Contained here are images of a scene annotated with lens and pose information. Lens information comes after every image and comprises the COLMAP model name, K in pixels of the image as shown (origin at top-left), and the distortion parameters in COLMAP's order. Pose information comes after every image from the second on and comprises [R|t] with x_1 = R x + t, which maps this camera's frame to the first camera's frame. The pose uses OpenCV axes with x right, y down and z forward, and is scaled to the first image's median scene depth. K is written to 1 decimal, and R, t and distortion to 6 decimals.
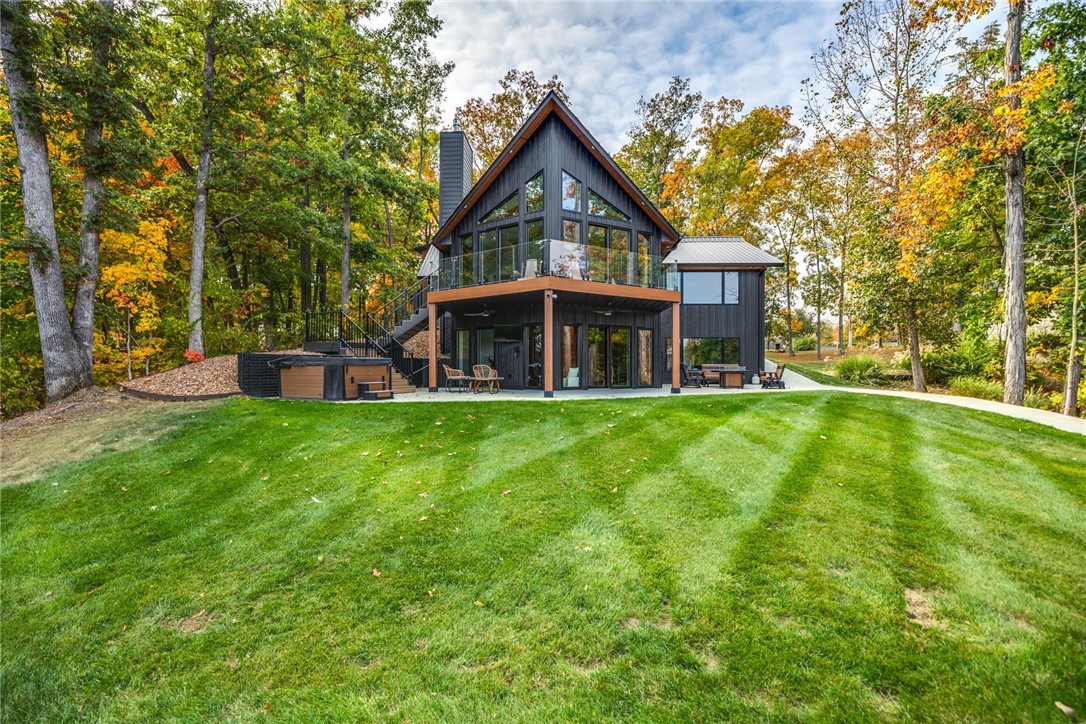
lens RADIAL K [[499.8, 0, 535.4], [0, 499.8, 363.0], [0, 0, 1]] dist [-0.039701, 0.013675]
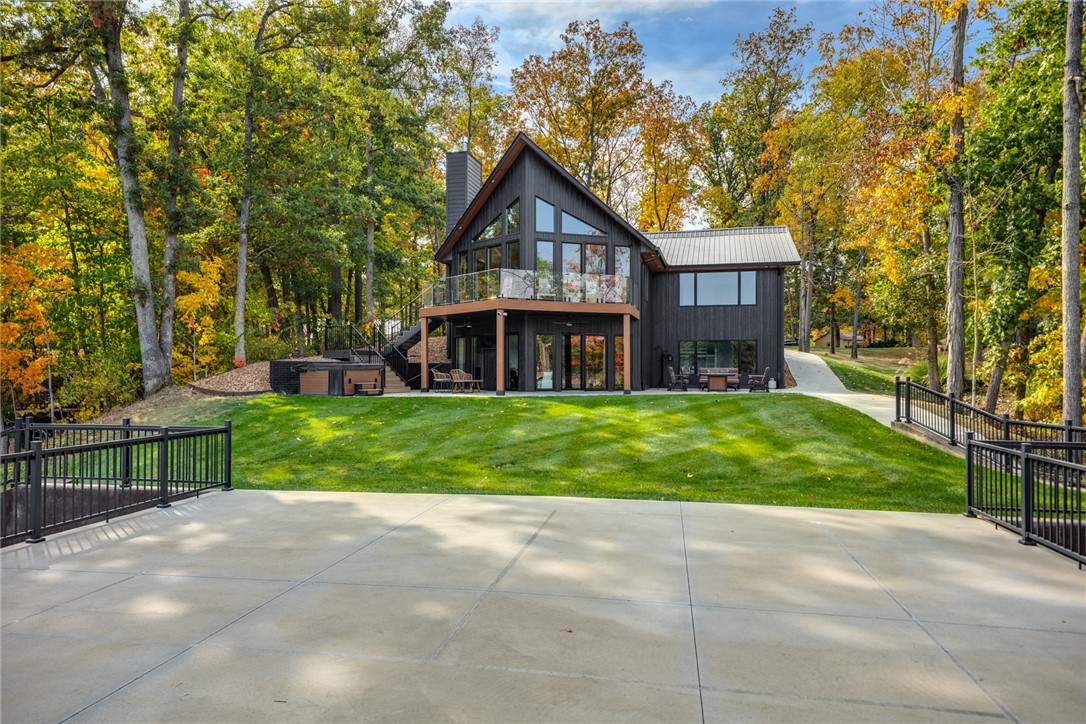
lens RADIAL K [[683.0, 0, 542.4], [0, 683.0, 356.3], [0, 0, 1]] dist [-0.007057, 0.009216]
pose [[0.983952, -0.004475, -0.178377, 0.375123], [0.002293, 0.999920, -0.012436, -0.006218], [0.178419, 0.011828, 0.983884, -0.567732]]
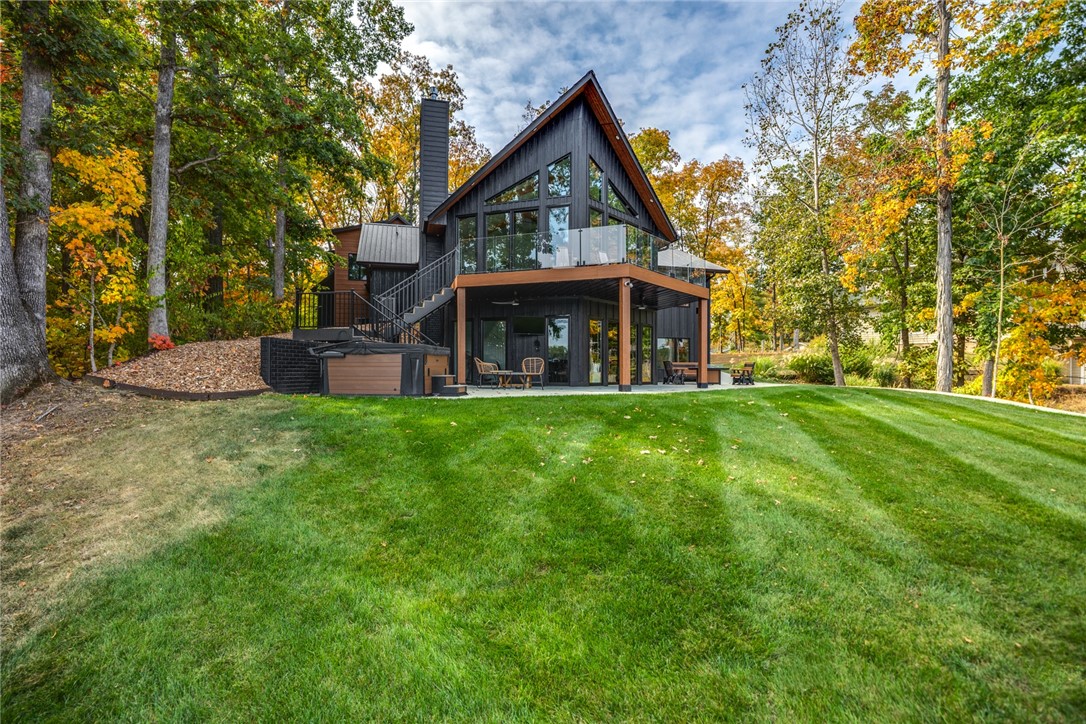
lens RADIAL K [[499.8, 0, 521.7], [0, 499.8, 367.6], [0, 0, 1]] dist [-0.039701, 0.013675]
pose [[0.955793, 0.005754, 0.293983, -0.377655], [-0.006225, 0.999980, 0.000665, 0.020498], [-0.293973, -0.002466, 0.955811, 0.134196]]
